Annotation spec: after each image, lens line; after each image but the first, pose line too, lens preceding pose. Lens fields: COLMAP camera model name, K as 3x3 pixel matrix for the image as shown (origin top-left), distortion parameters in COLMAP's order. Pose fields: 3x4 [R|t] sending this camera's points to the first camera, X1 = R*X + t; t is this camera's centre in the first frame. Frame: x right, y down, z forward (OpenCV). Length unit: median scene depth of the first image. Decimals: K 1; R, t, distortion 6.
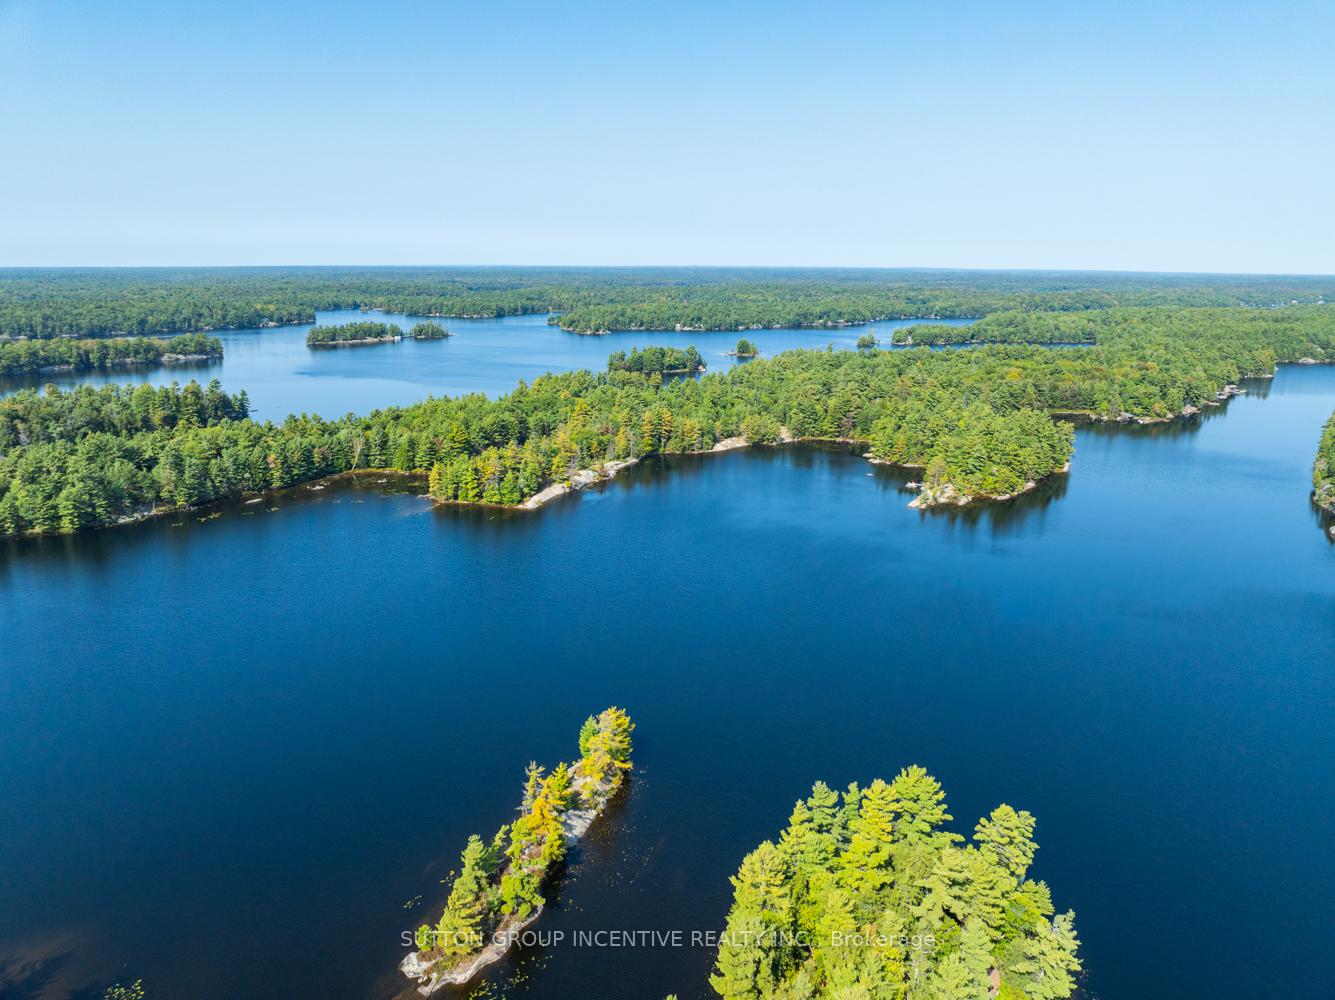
lens RADIAL K [[935.1, 0, 668.4], [0, 935.1, 492.1], [0, 0, 1]] dist [-0.033212, -0.003487]
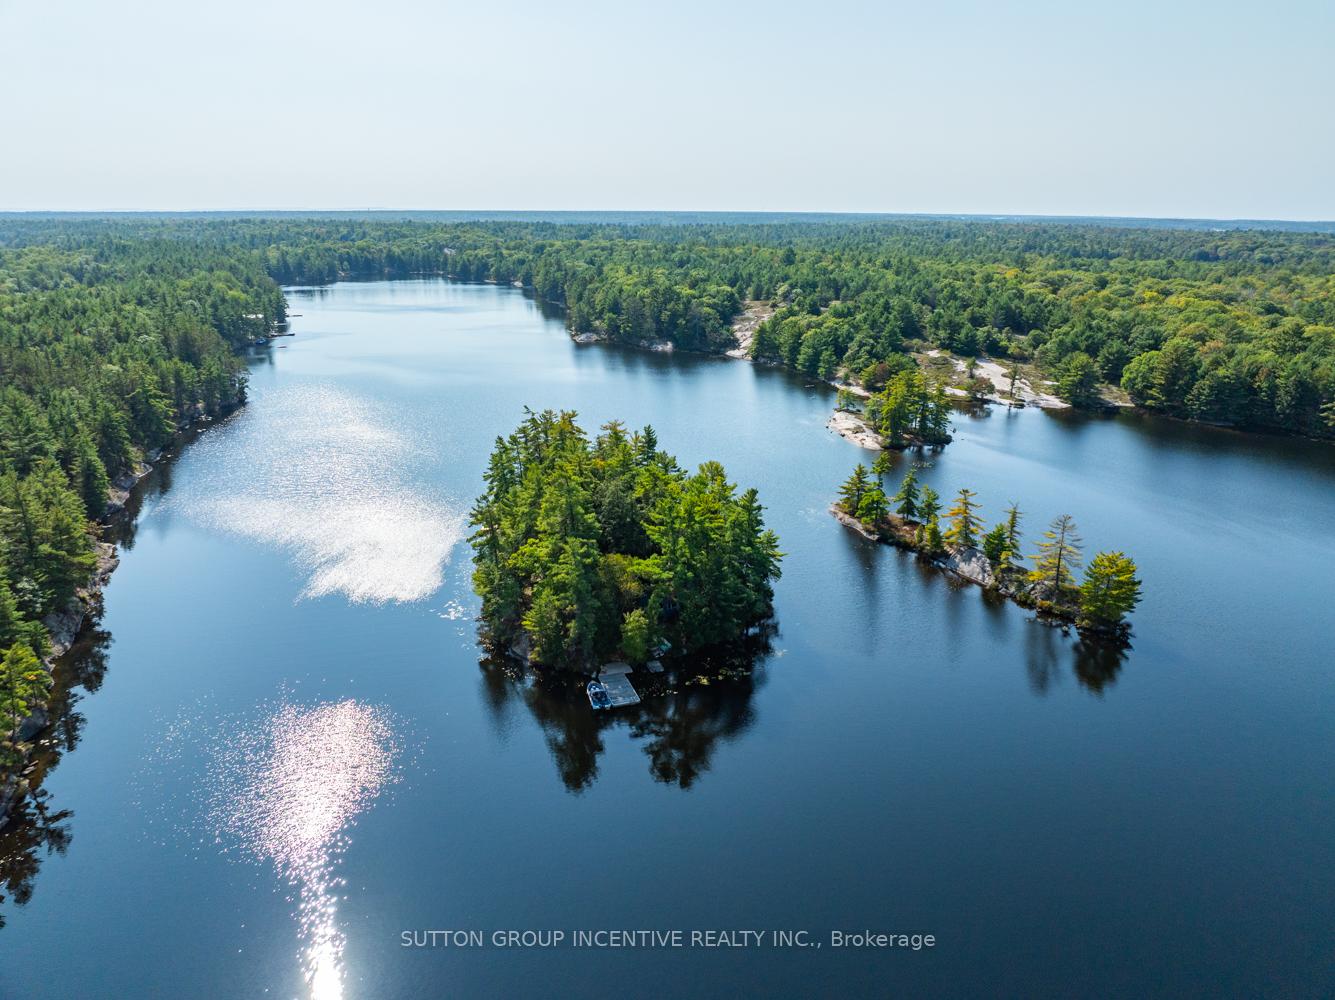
lens RADIAL K [[935.1, 0, 669.7], [0, 935.1, 497.3], [0, 0, 1]] dist [-0.033212, -0.003487]
pose [[-0.677021, 0.206940, -0.706271, 0.215676], [-0.184631, 0.881209, 0.435181, -0.018073], [0.712428, 0.425026, -0.558390, 0.358000]]
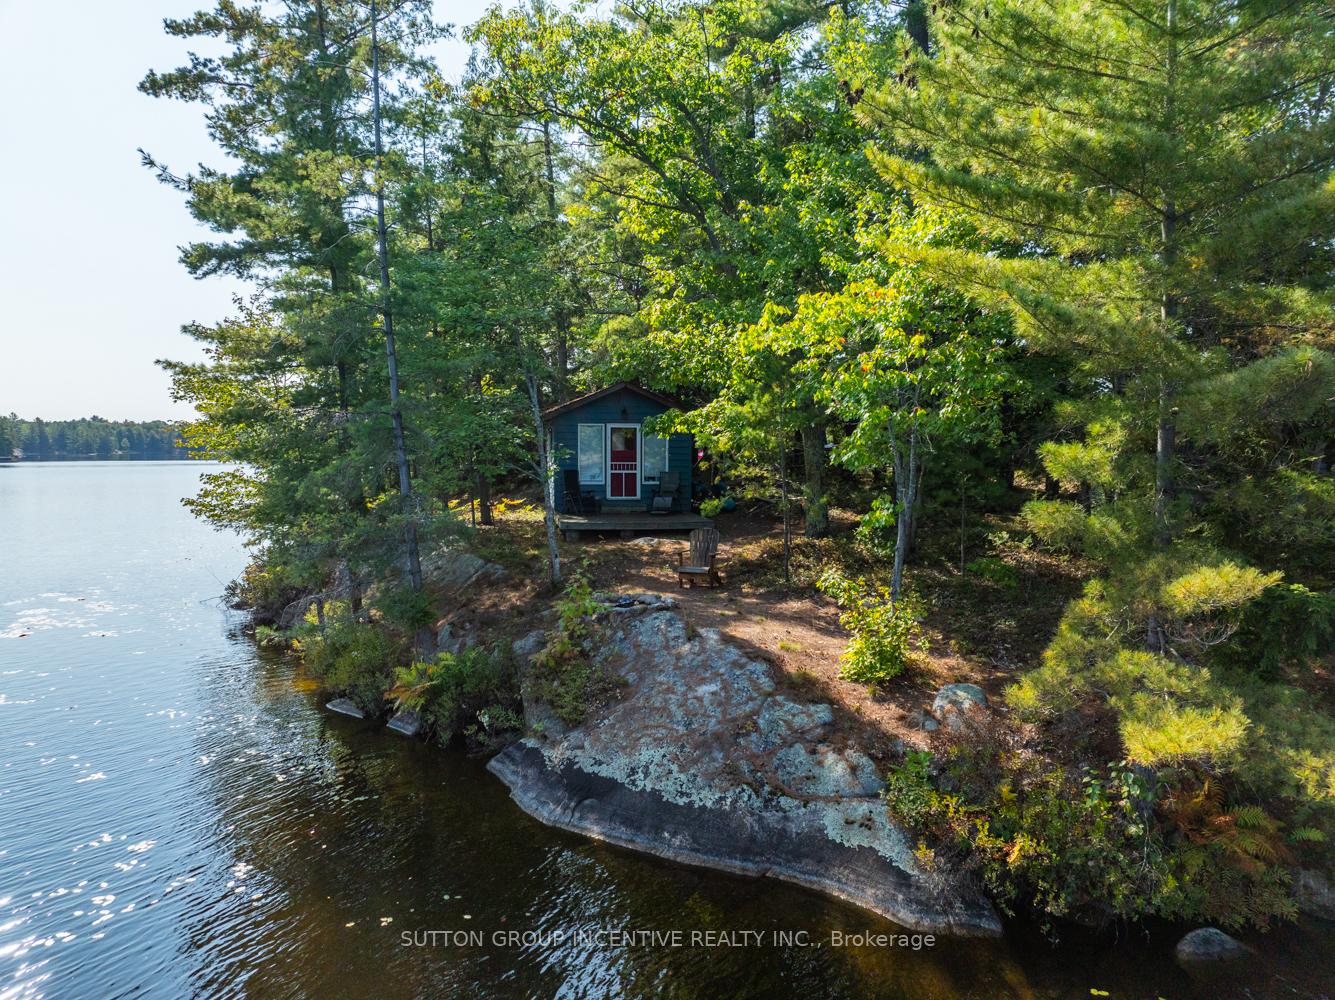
lens RADIAL K [[935.1, 0, 673.8], [0, 935.1, 493.2], [0, 0, 1]] dist [-0.033212, -0.003487]
pose [[-0.523824, 0.031926, -0.851228, 0.107180], [-0.206678, 0.964674, 0.163365, 0.107104], [0.826373, 0.261504, -0.498721, 0.234002]]
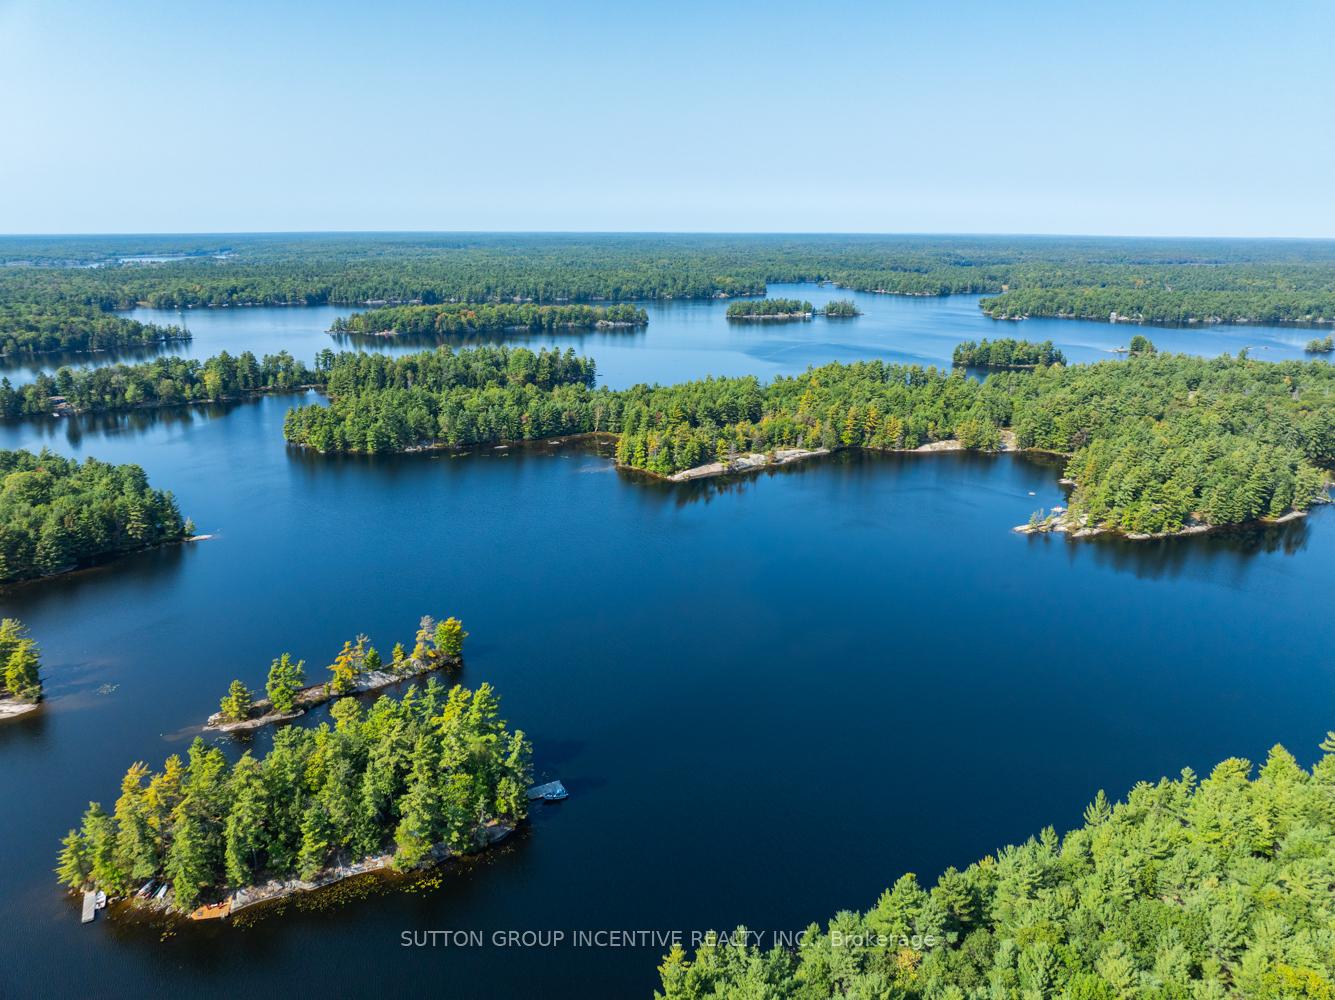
lens RADIAL K [[935.1, 0, 669.3], [0, 935.1, 498.3], [0, 0, 1]] dist [-0.033212, -0.003487]
pose [[0.855923, 0.141108, -0.497477, 0.283781], [-0.121627, 0.989994, 0.071547, -0.028015], [0.502595, -0.000732, 0.864522, -0.017936]]
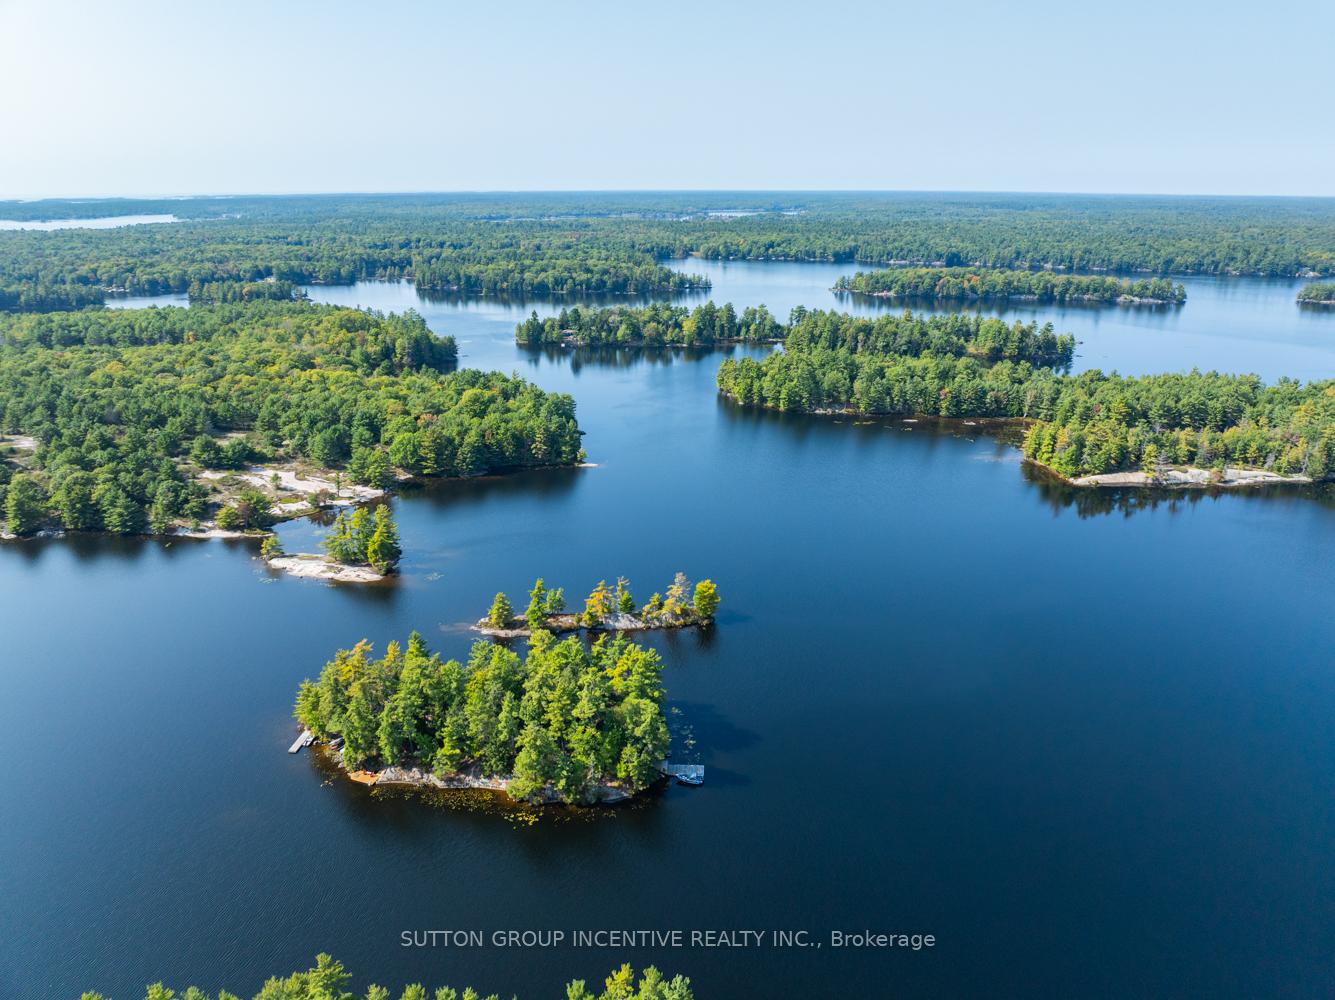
lens RADIAL K [[935.1, 0, 668.7], [0, 935.1, 495.9], [0, 0, 1]] dist [-0.033212, -0.003487]
pose [[0.433289, 0.278123, -0.857268, 0.346933], [-0.211659, 0.955992, 0.203173, -0.053156], [0.876049, 0.093416, 0.473088, 0.081788]]
